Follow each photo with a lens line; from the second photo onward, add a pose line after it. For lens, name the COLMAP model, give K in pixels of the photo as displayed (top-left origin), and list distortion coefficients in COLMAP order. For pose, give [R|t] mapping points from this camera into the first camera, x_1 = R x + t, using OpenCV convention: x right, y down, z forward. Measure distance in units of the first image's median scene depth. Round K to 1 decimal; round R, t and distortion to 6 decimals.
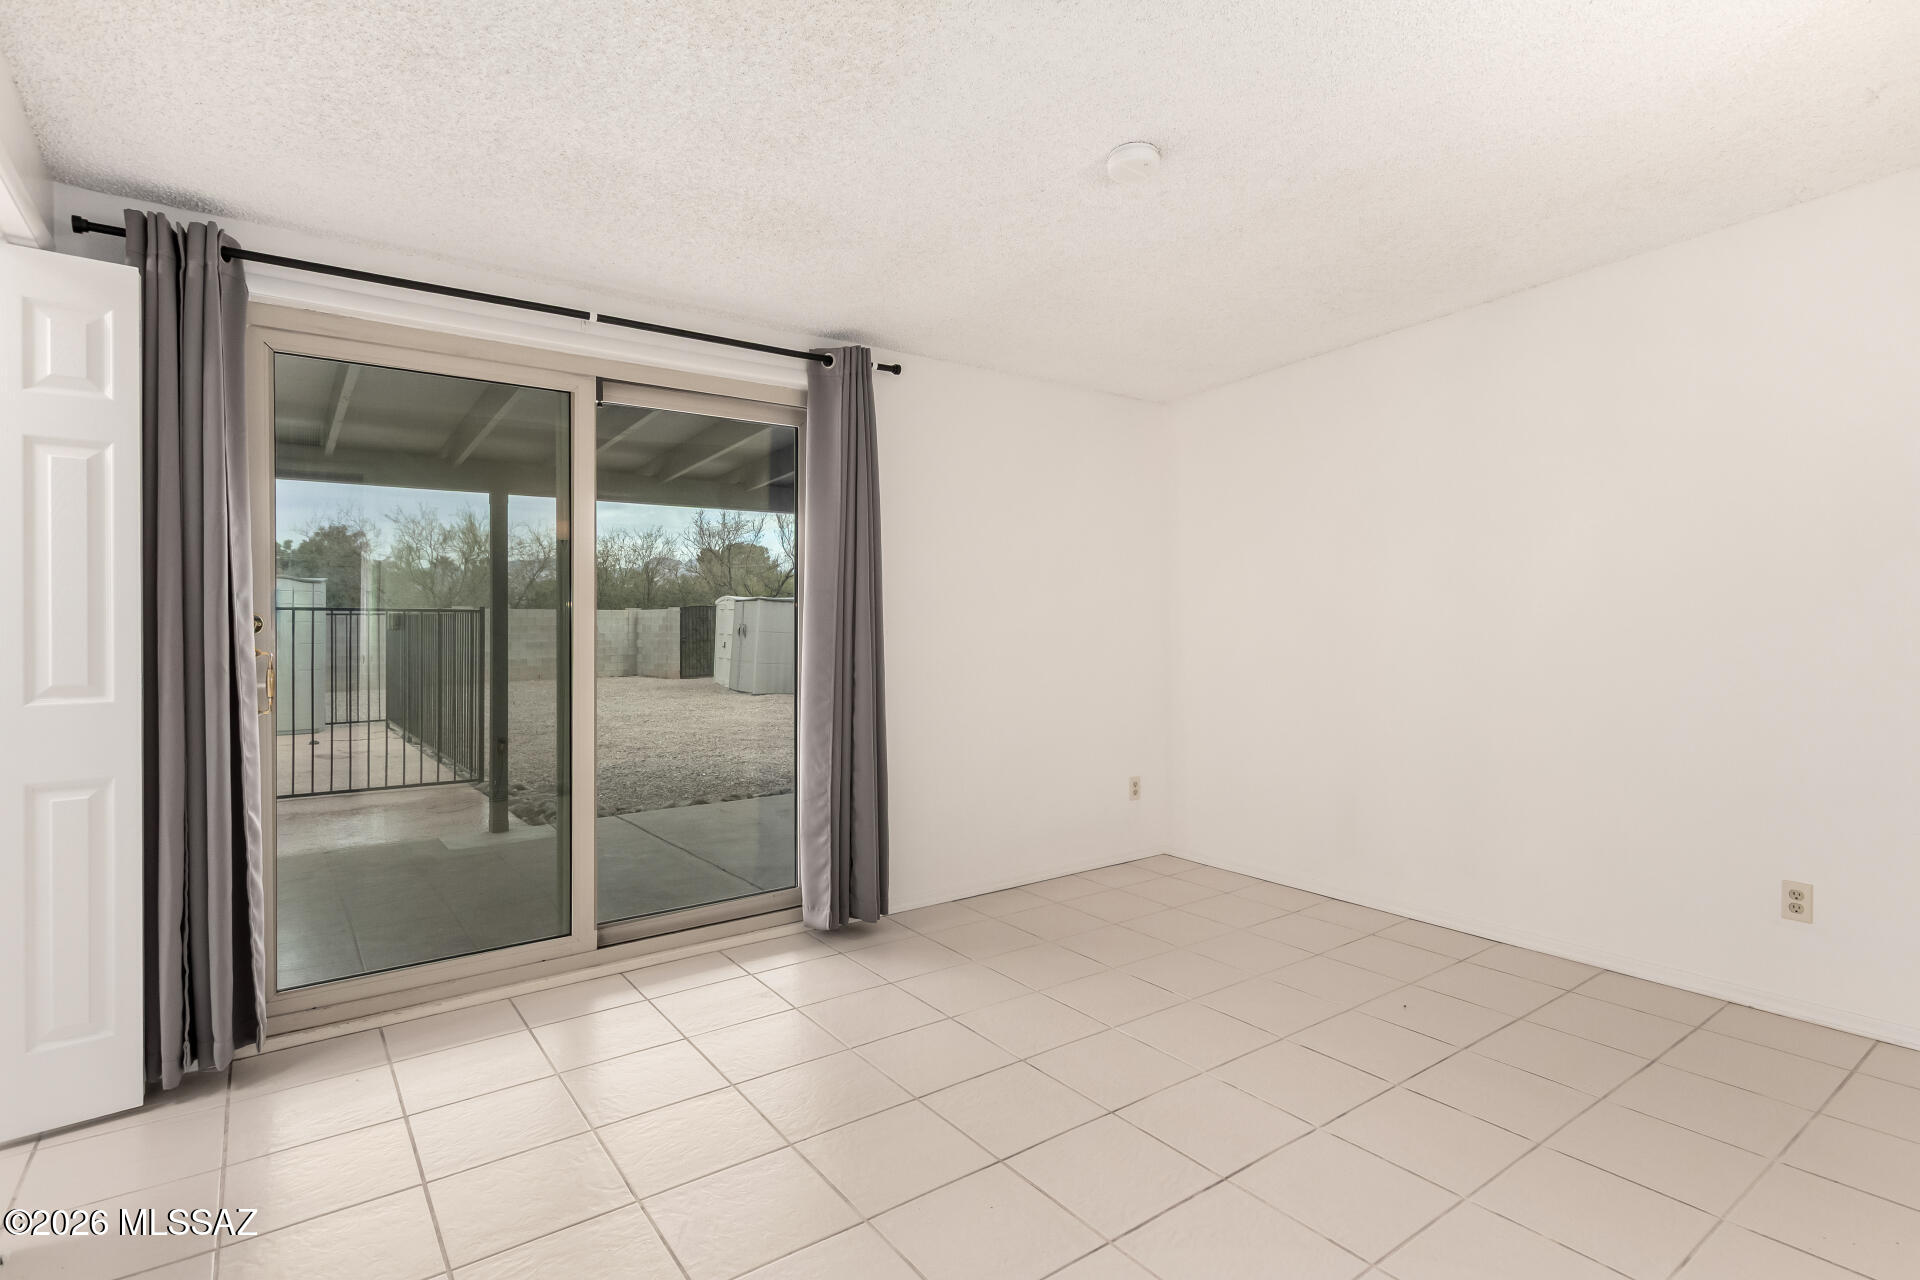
lens RADIAL K [[932.9, 0, 975.4], [0, 932.9, 633.1], [0, 0, 1]] dist [0.005036, 0.000016]
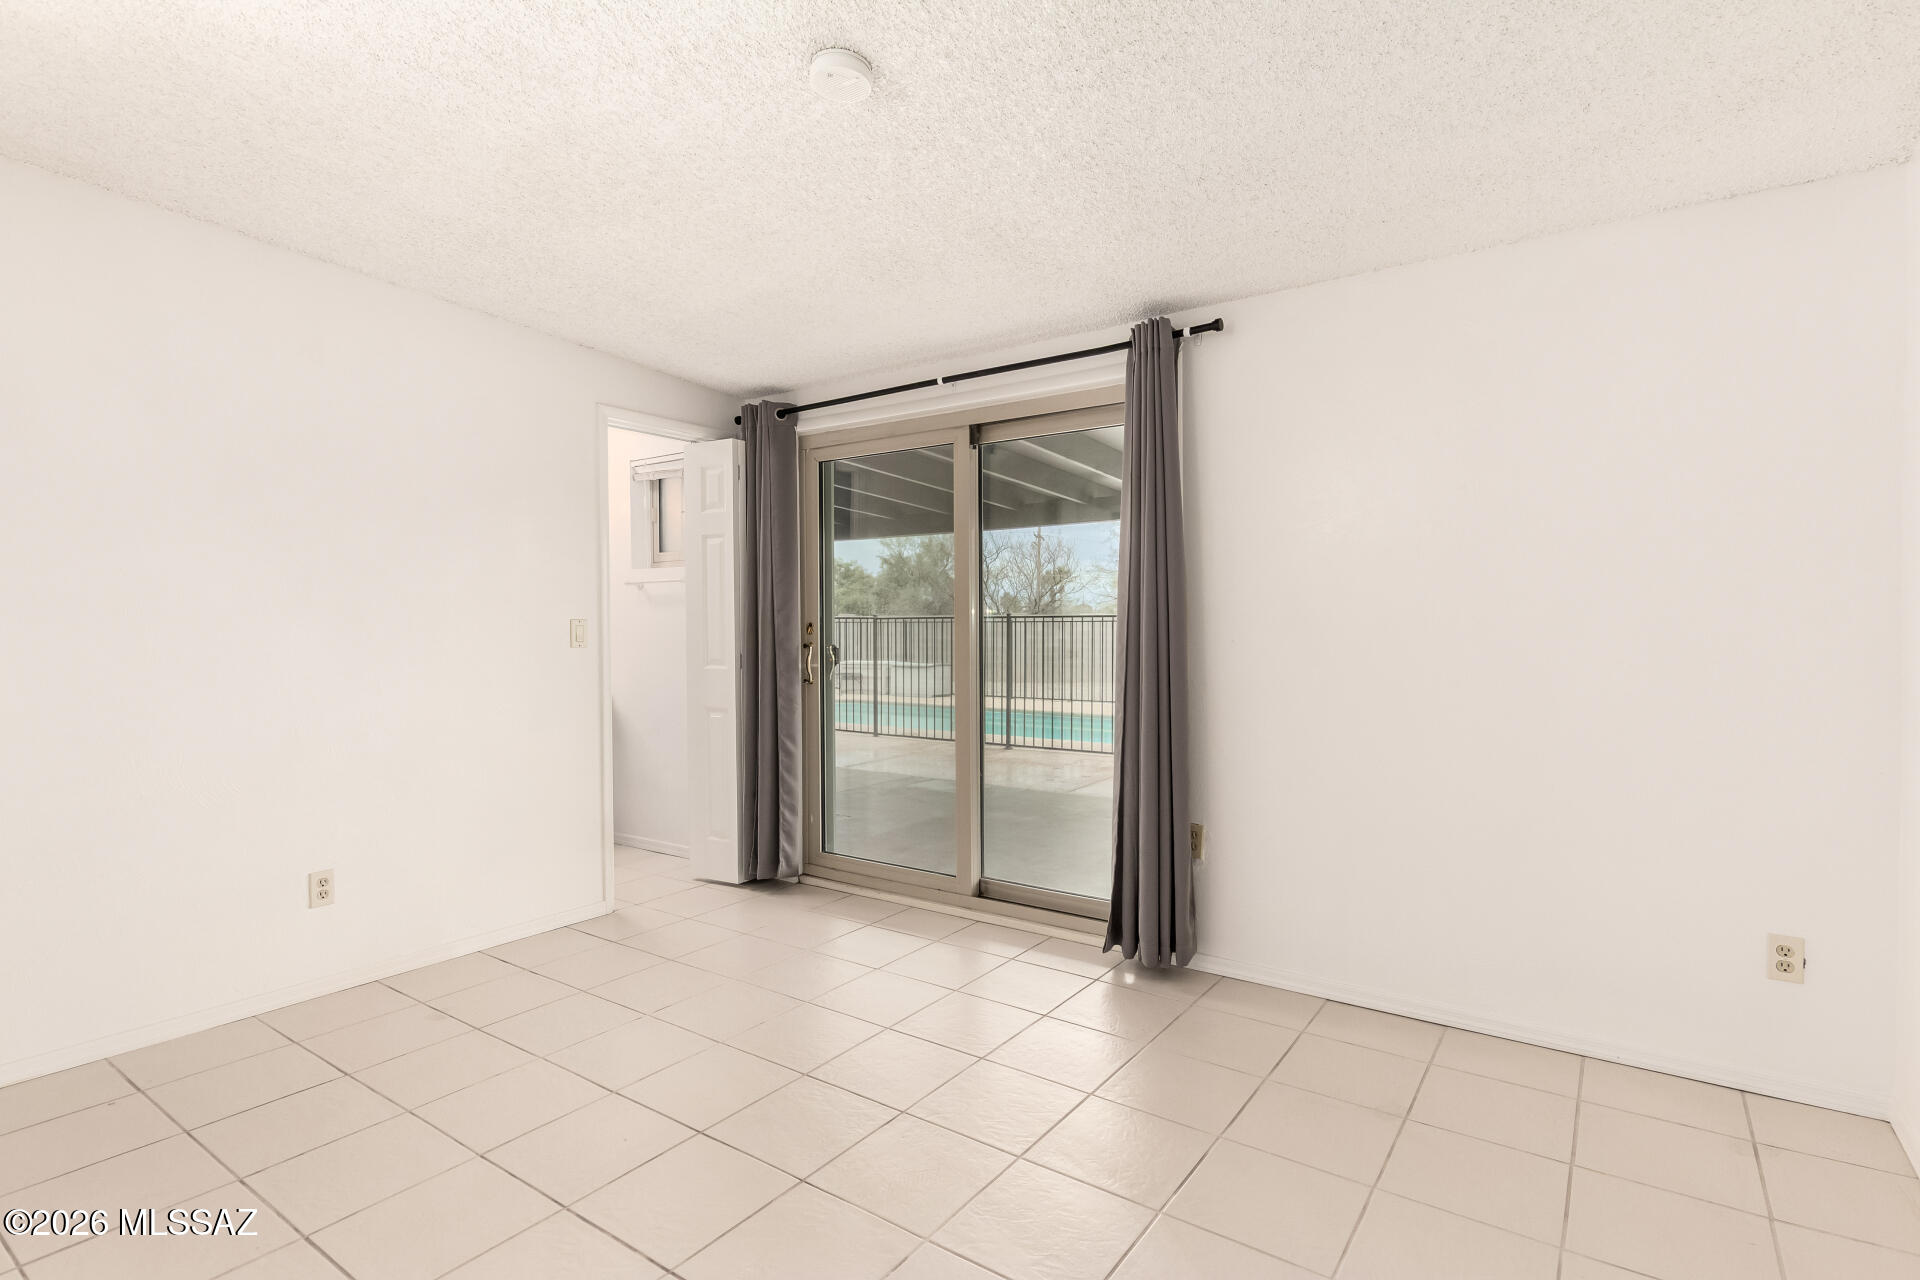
lens RADIAL K [[953.7, 0, 958.7], [0, 953.7, 673.4], [0, 0, 1]] dist [0.001065, -0.000315]
pose [[0.306640, 0.048592, -0.950584, 0.783167], [-0.014347, 0.998819, 0.046430, -0.012048], [0.951717, -0.000599, 0.306975, 0.614641]]
